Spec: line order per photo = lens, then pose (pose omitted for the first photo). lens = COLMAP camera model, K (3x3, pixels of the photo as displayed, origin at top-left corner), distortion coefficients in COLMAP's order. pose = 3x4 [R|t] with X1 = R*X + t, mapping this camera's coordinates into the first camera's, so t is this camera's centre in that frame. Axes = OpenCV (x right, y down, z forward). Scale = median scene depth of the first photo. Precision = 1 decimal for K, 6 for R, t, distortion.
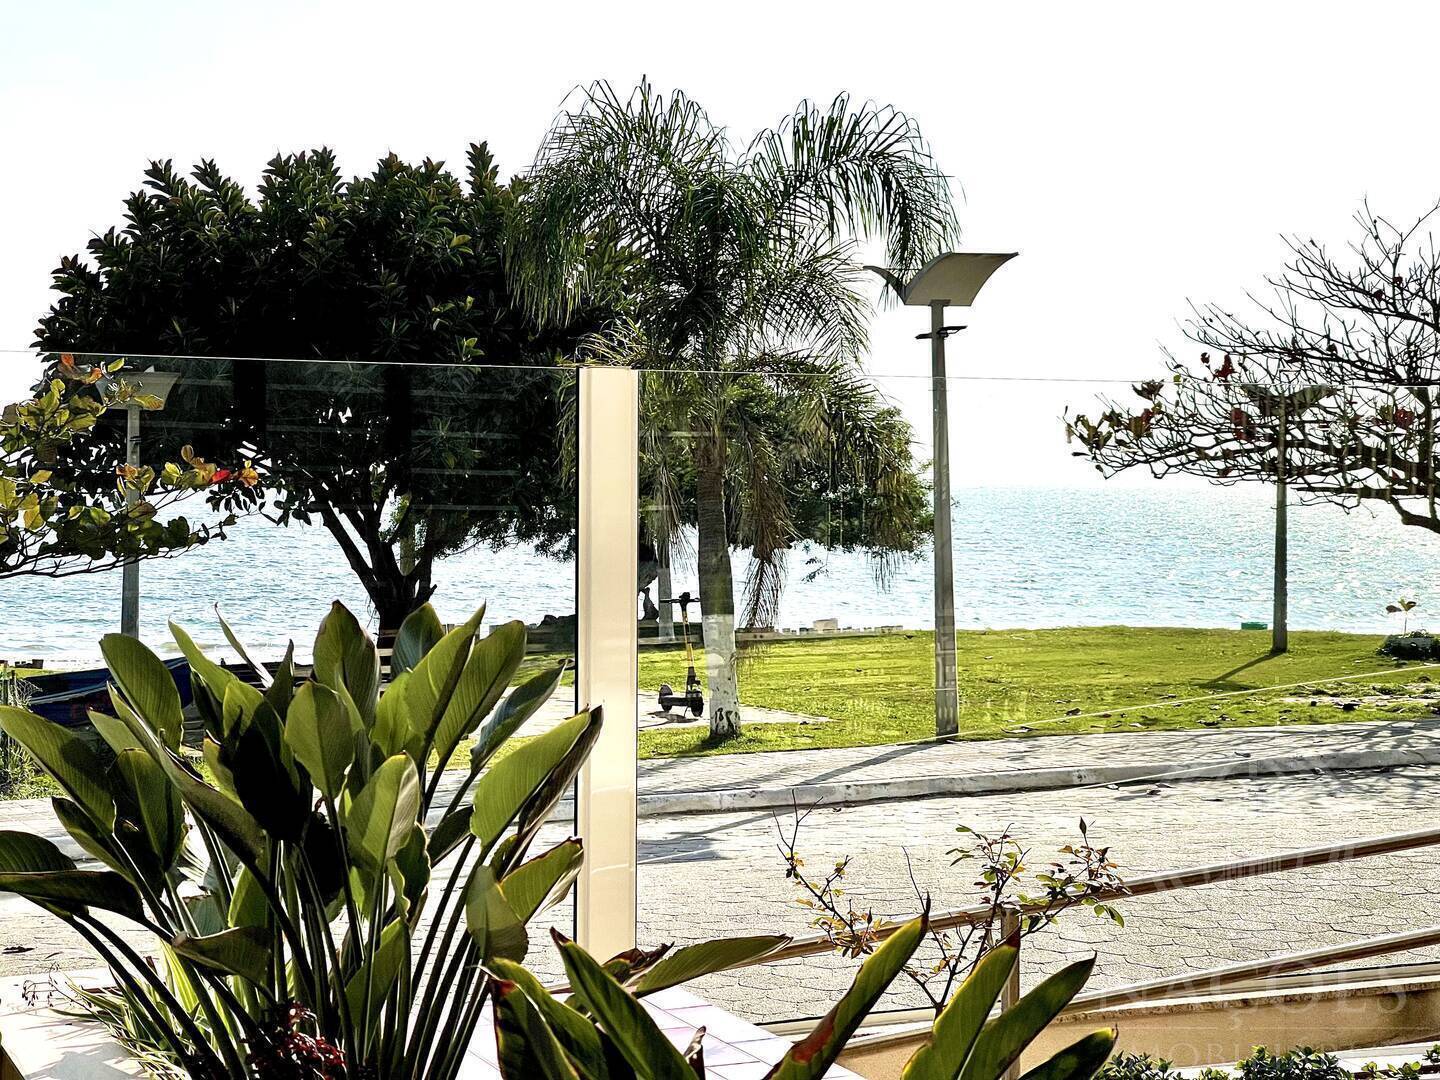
lens RADIAL K [[2660.6, 0, 732.5], [0, 2660.6, 524.8], [0, 0, 1]] dist [0.237584, 0.000000]
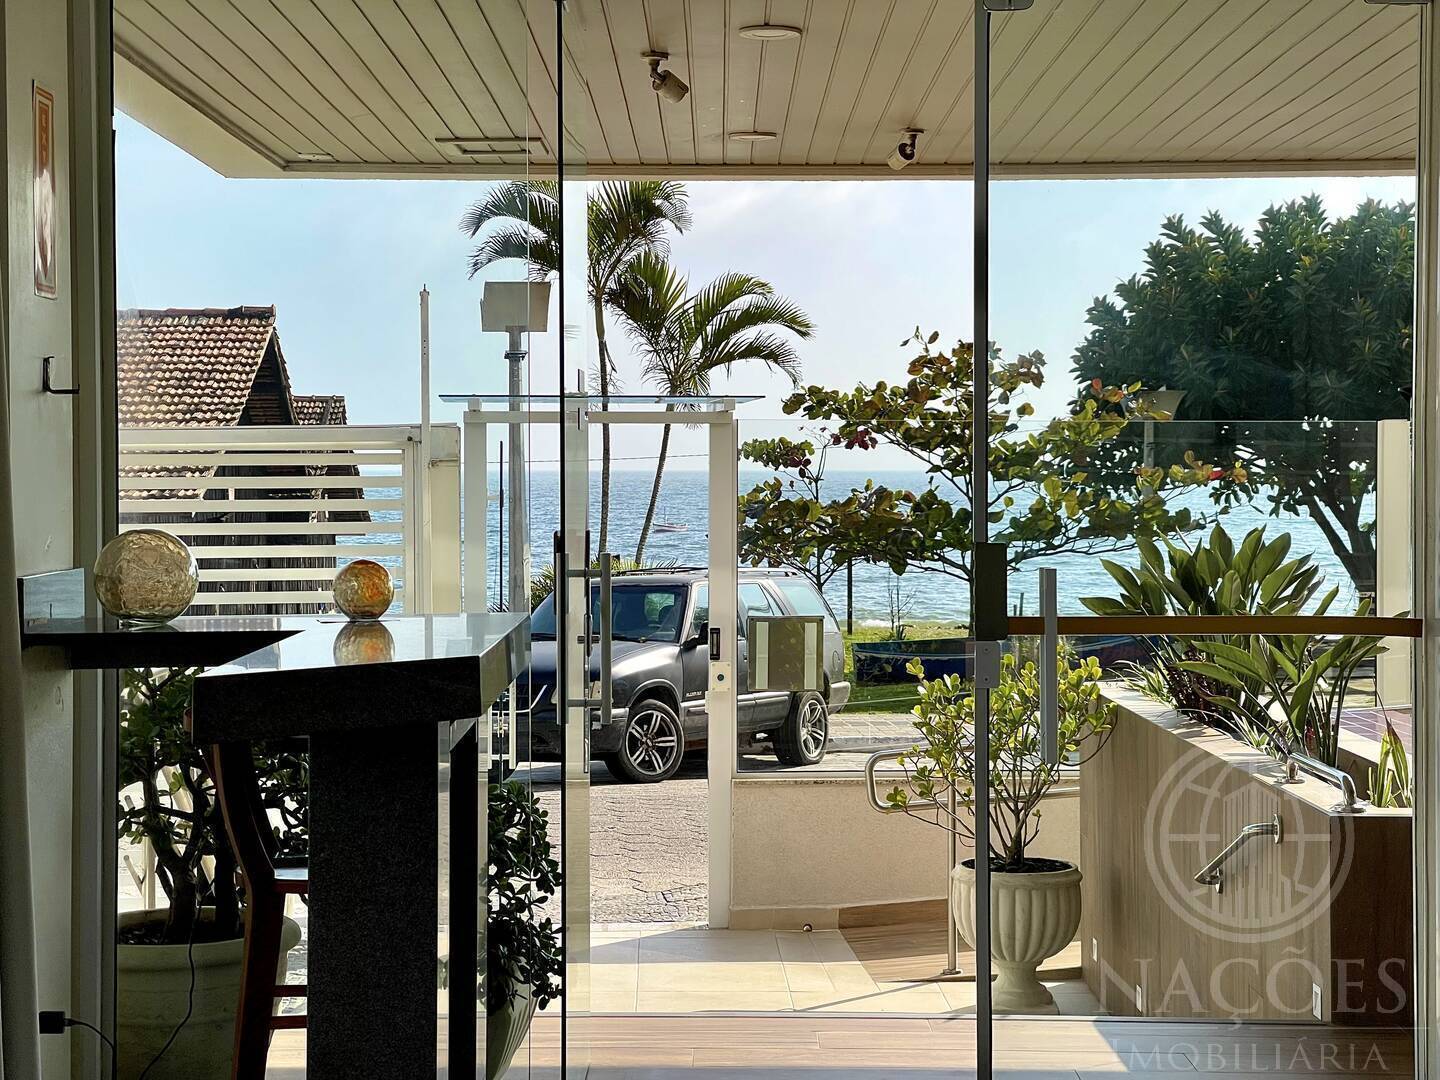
lens RADIAL K [[2660.6, 0, 731.8], [0, 2660.6, 534.2], [0, 0, 1]] dist [0.237584, 0.000000]
pose [[0.930839, 0.004064, -0.365408, 0.047325], [-0.002475, 0.999985, 0.004816, 0.003478], [0.365422, -0.003578, 0.930835, -0.208528]]
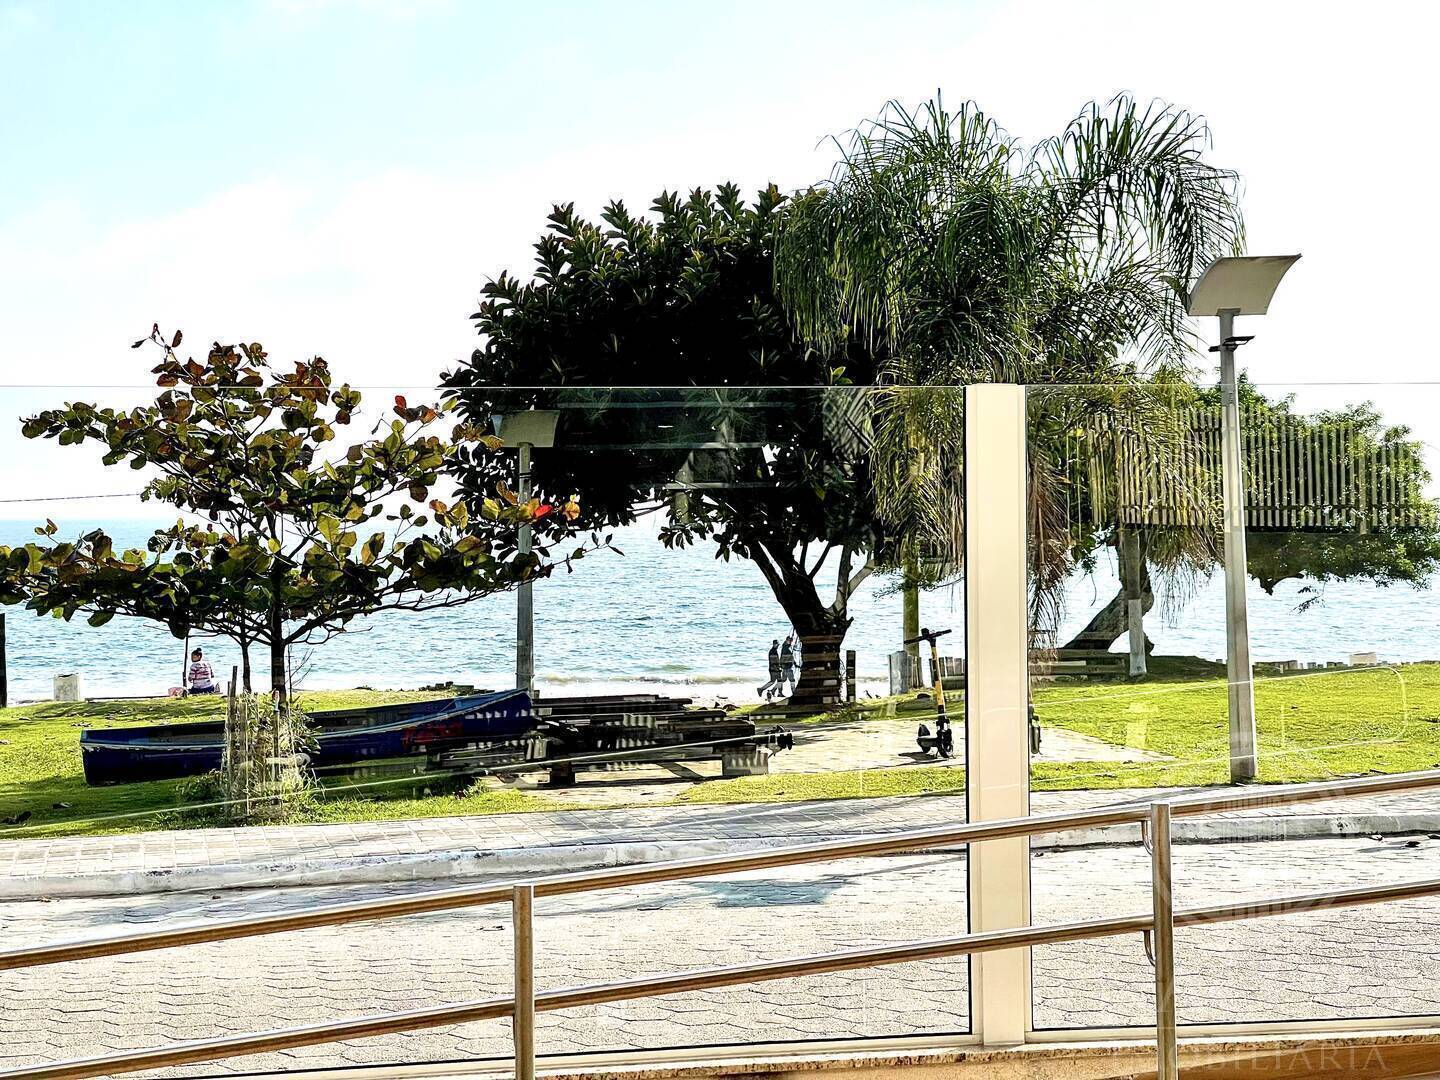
lens RADIAL K [[2660.6, 0, 725.5], [0, 2660.6, 533.4], [0, 0, 1]] dist [0.237584, 0.000000]
pose [[0.965458, -0.013047, -0.260231, 0.114193], [0.010694, 0.999888, -0.010455, 0.001458], [0.260338, 0.007311, 0.965490, 0.038390]]
